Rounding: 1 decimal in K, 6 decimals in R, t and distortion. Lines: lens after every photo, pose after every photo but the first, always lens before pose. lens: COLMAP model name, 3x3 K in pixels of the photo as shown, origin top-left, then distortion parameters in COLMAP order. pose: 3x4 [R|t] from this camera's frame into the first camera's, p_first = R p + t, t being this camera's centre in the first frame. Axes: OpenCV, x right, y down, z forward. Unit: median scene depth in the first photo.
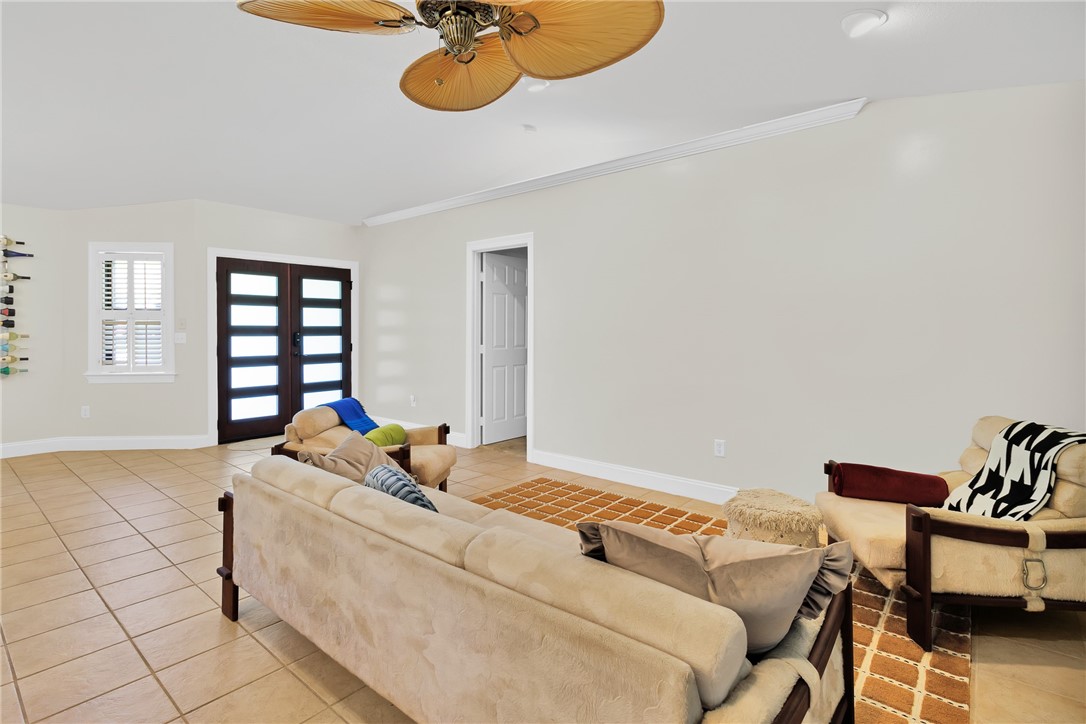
lens RADIAL K [[520.8, 0, 542.0], [0, 520.8, 333.5], [0, 0, 1]] dist [0.001467, 0.000182]
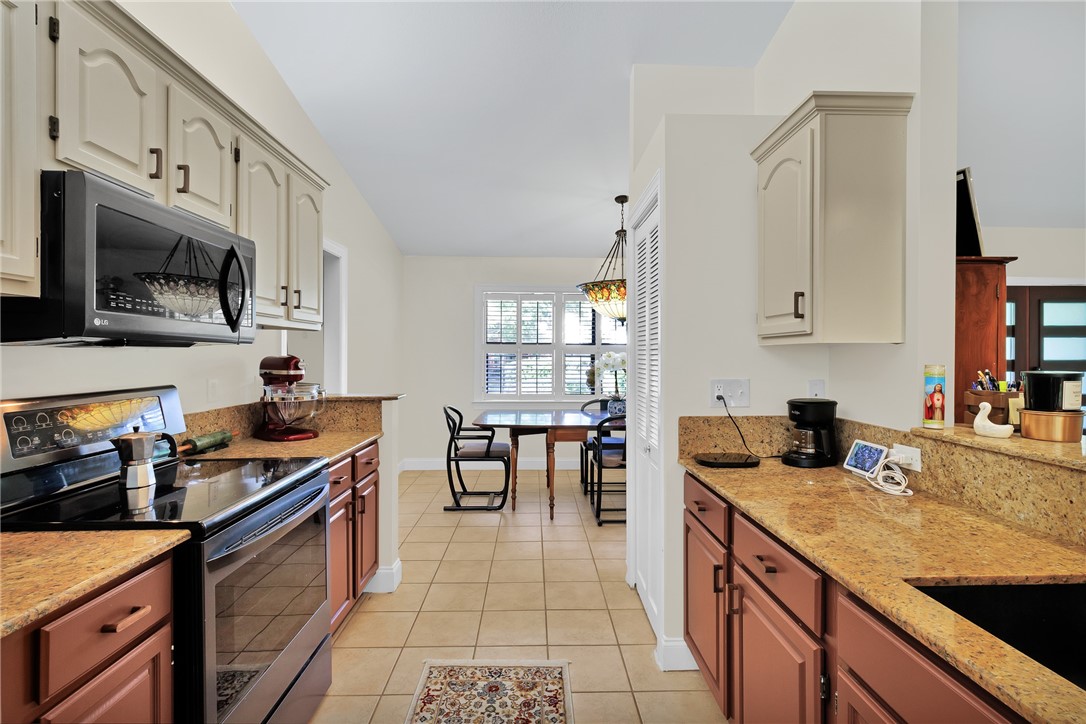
lens RADIAL K [[515.4, 0, 543.0], [0, 515.4, 362.0], [0, 0, 1]] dist [-0.000248, 0.000222]
pose [[0.664110, 0.006480, -0.747607, -0.466743], [-0.002792, 0.999977, 0.006187, -0.015623], [0.747630, -0.002022, 0.664113, -0.174825]]
